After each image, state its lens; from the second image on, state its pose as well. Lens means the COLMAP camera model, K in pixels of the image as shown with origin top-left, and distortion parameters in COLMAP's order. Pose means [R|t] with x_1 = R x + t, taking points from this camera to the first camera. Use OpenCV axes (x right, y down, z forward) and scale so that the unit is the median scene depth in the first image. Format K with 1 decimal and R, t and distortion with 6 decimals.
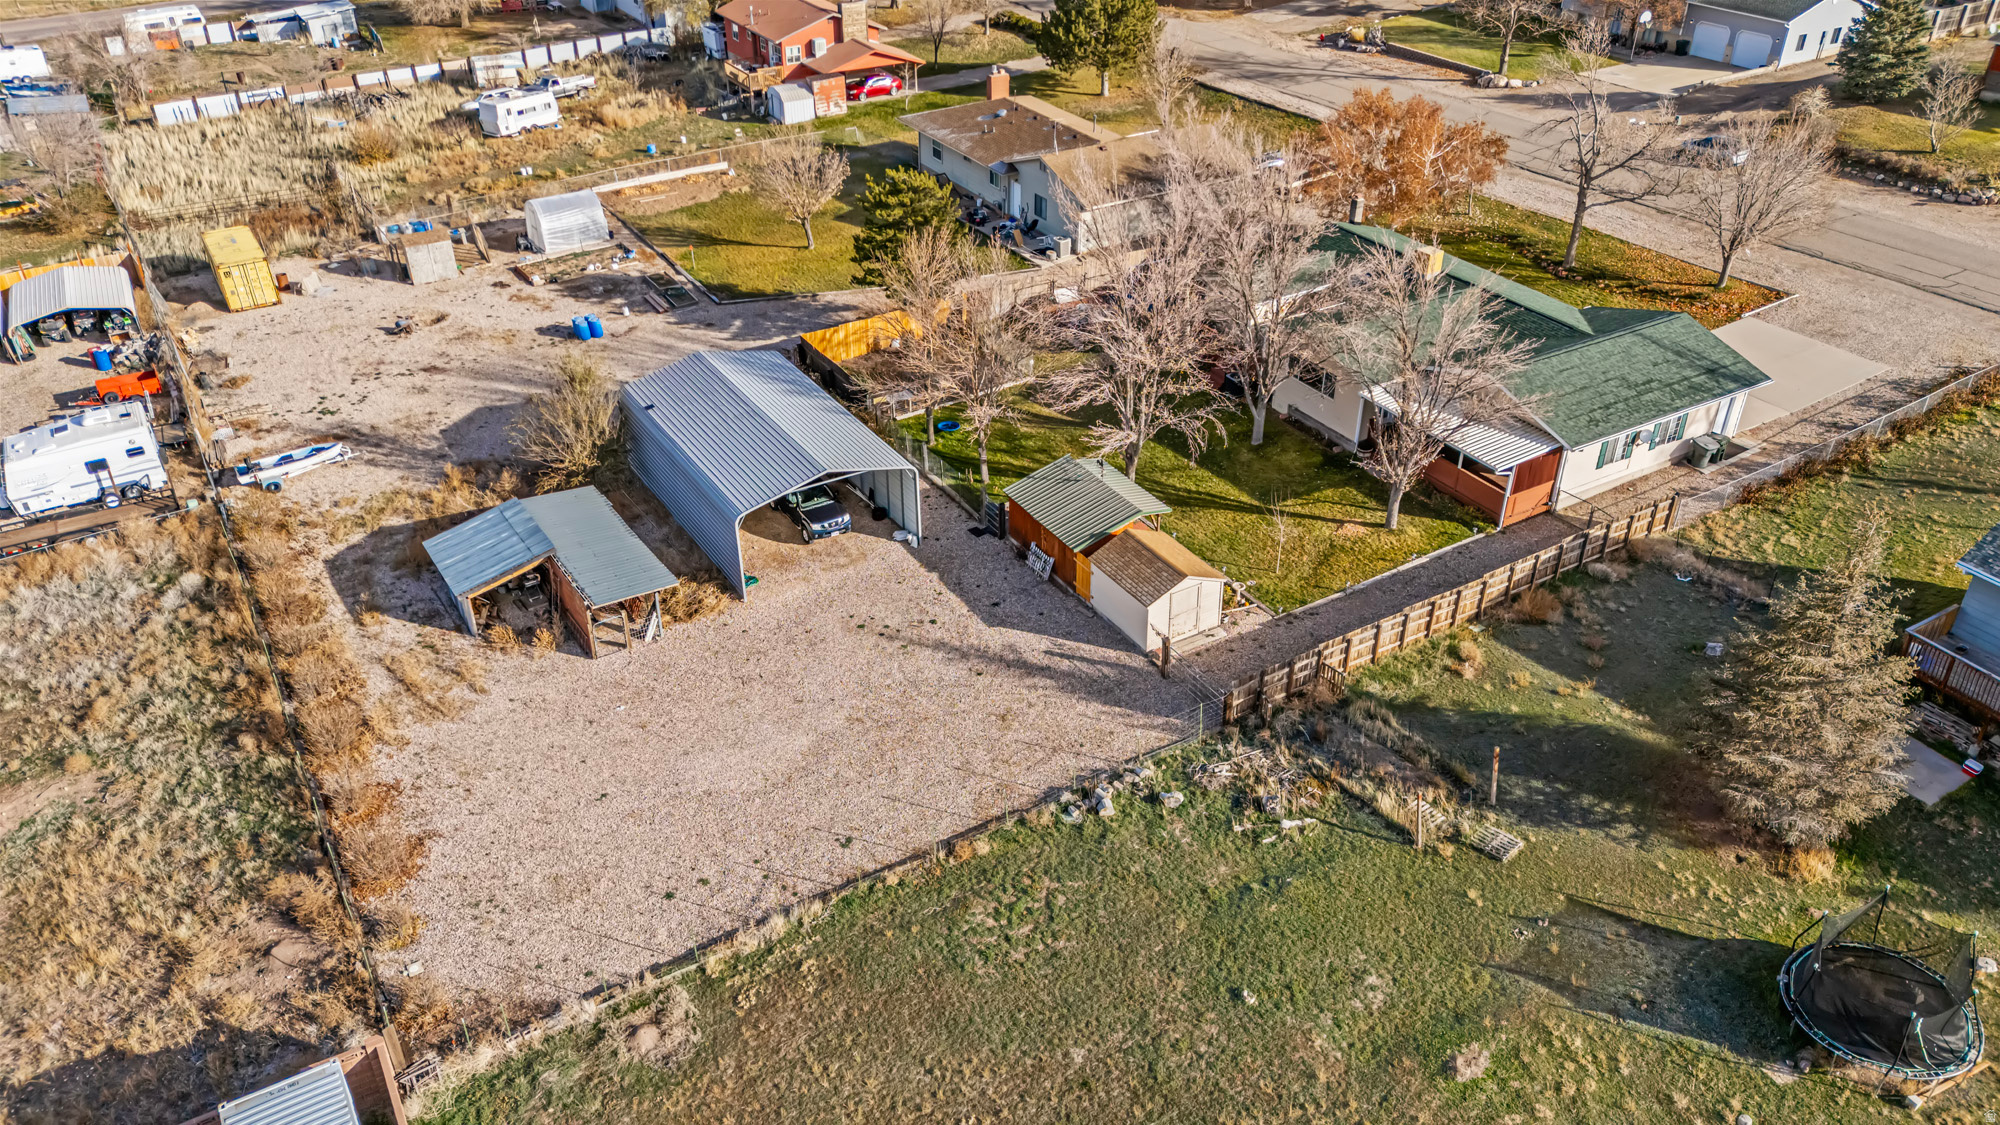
lens RADIAL K [[1463.2, 0, 1003.7], [0, 1463.2, 564.3], [0, 0, 1]] dist [0.080509, -0.087338]
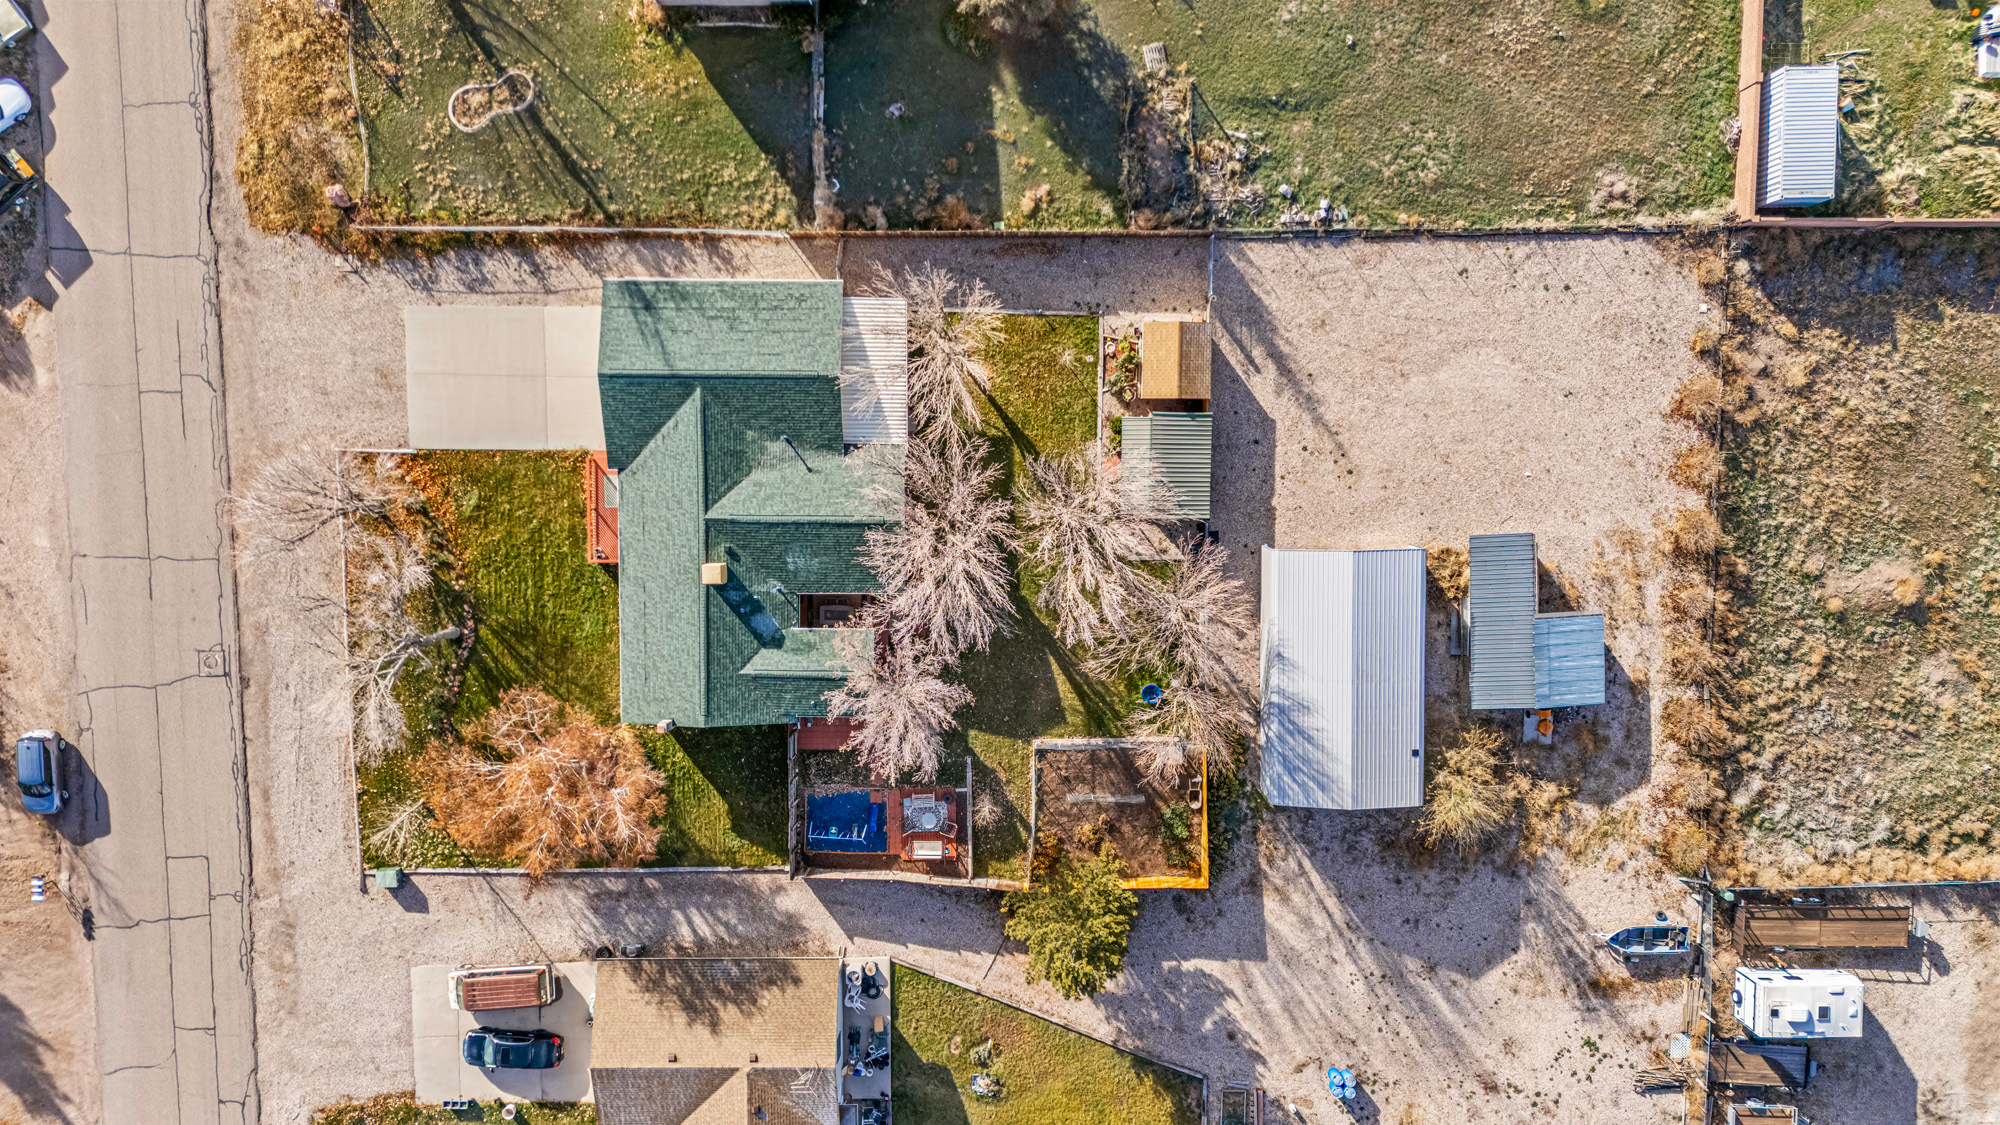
lens RADIAL K [[1463.2, 0, 1010.2], [0, 1463.2, 561.0], [0, 0, 1]] dist [0.080509, -0.087338]
pose [[-0.858390, -0.512713, -0.017066, 0.160124], [0.293420, -0.517992, 0.803486, -1.207906], [-0.420797, 0.684697, 0.595080, 0.350122]]
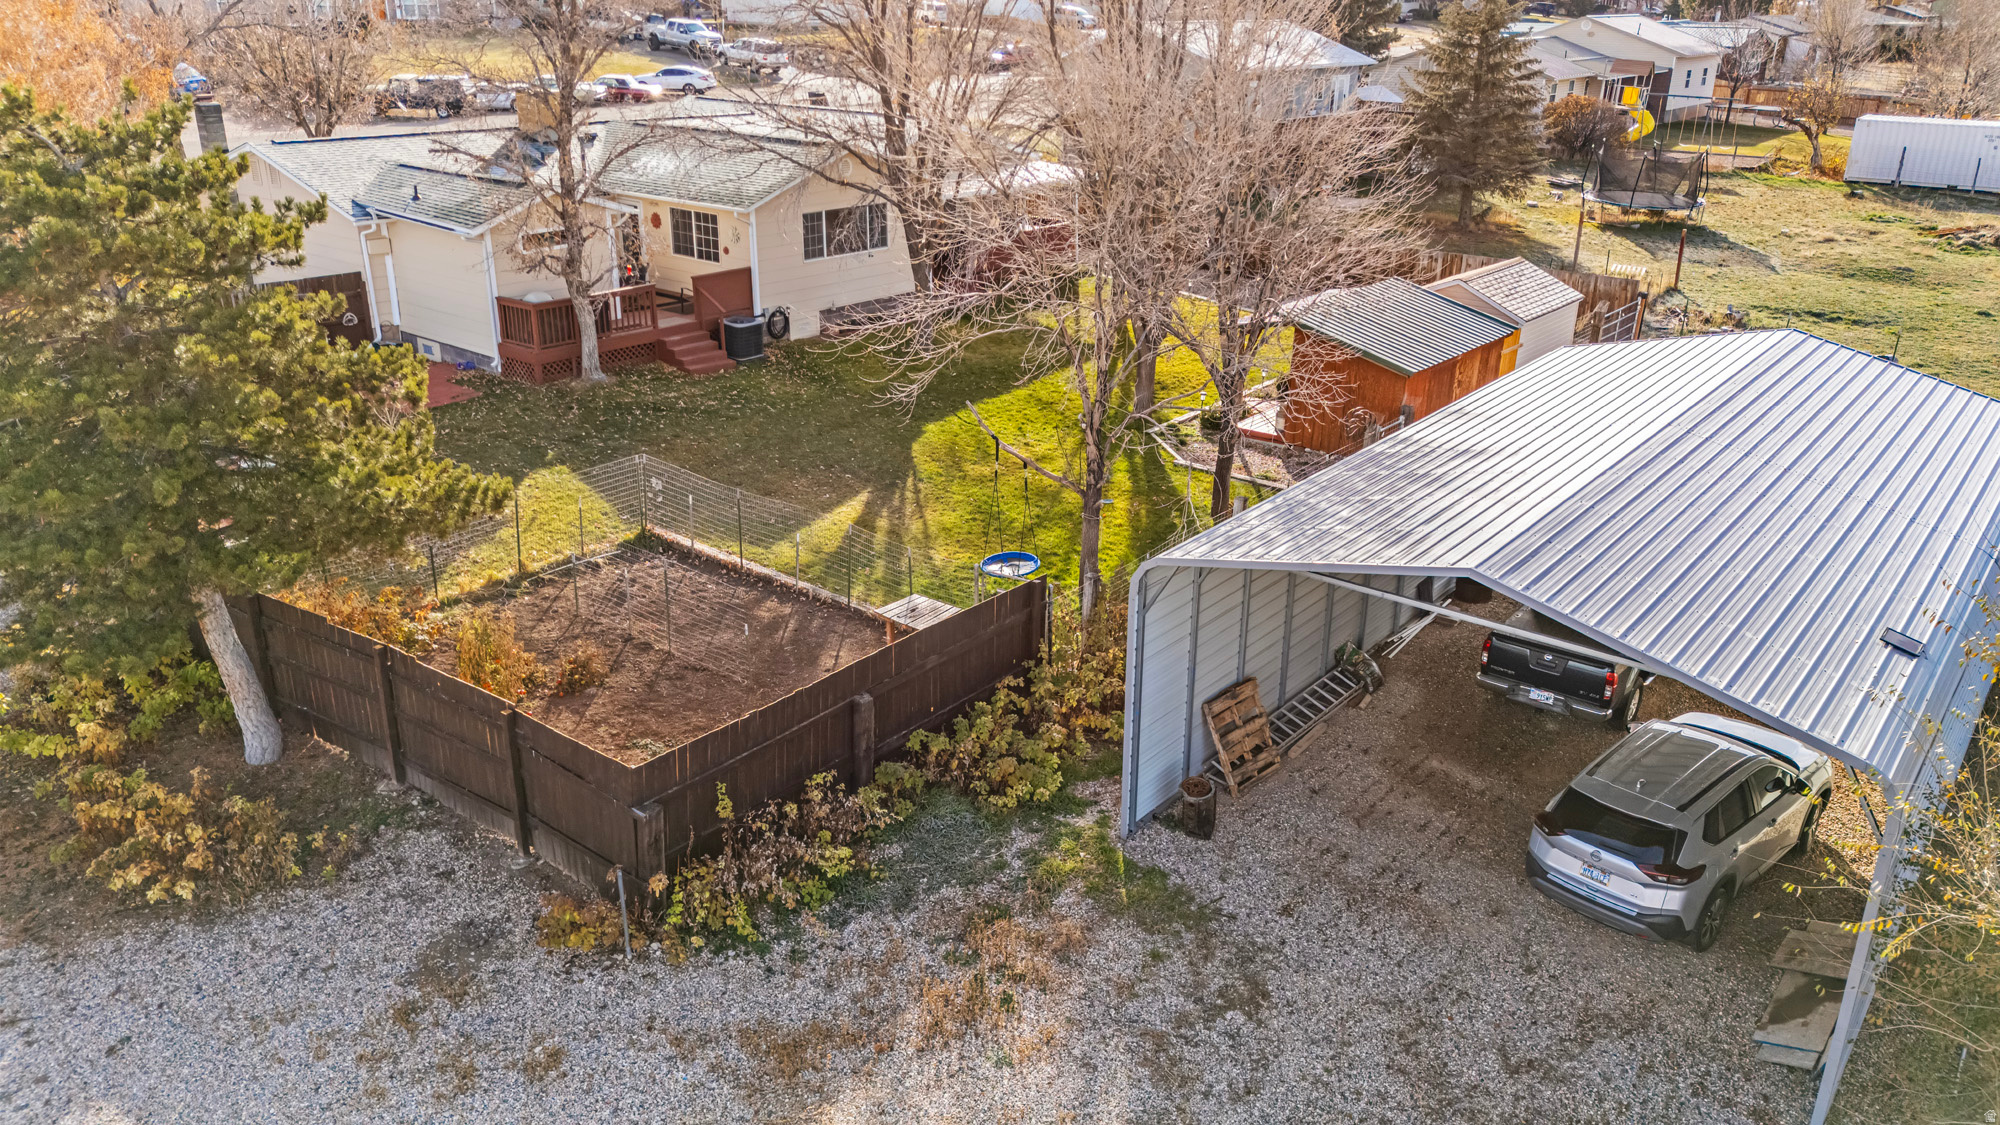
lens RADIAL K [[1463.2, 0, 1013.4], [0, 1463.2, 571.7], [0, 0, 1]] dist [0.080509, -0.087338]
pose [[-0.349731, -0.346883, 0.870265, -0.434559], [0.491505, 0.722883, 0.485657, -0.330299], [-0.797566, 0.597589, -0.082320, 1.246886]]
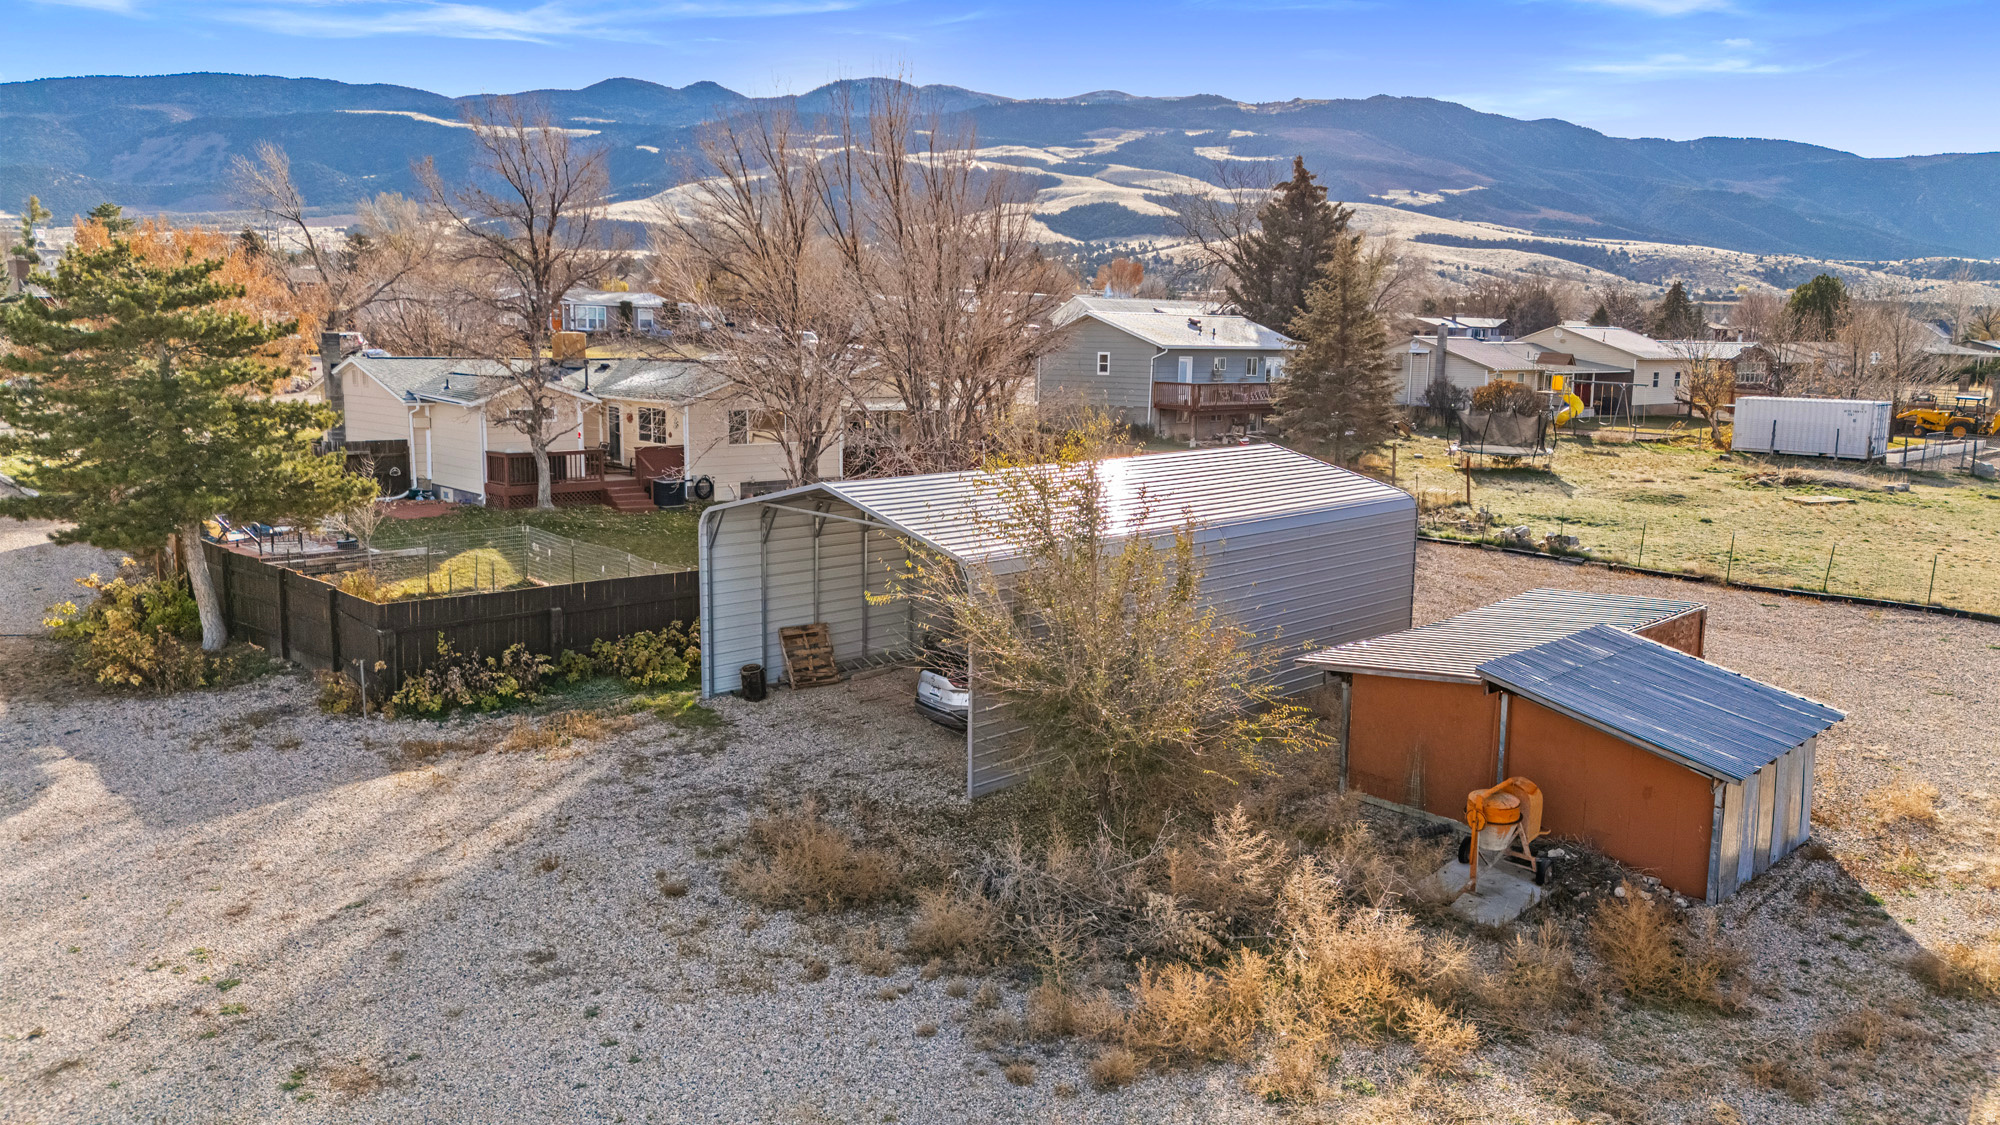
lens RADIAL K [[1463.2, 0, 1015.6], [0, 1463.2, 549.5], [0, 0, 1]] dist [0.080509, -0.087338]
pose [[-0.229222, -0.142847, 0.962835, -0.692214], [0.506974, 0.826889, 0.243374, -0.231236], [-0.830924, 0.543919, -0.117121, 1.177235]]
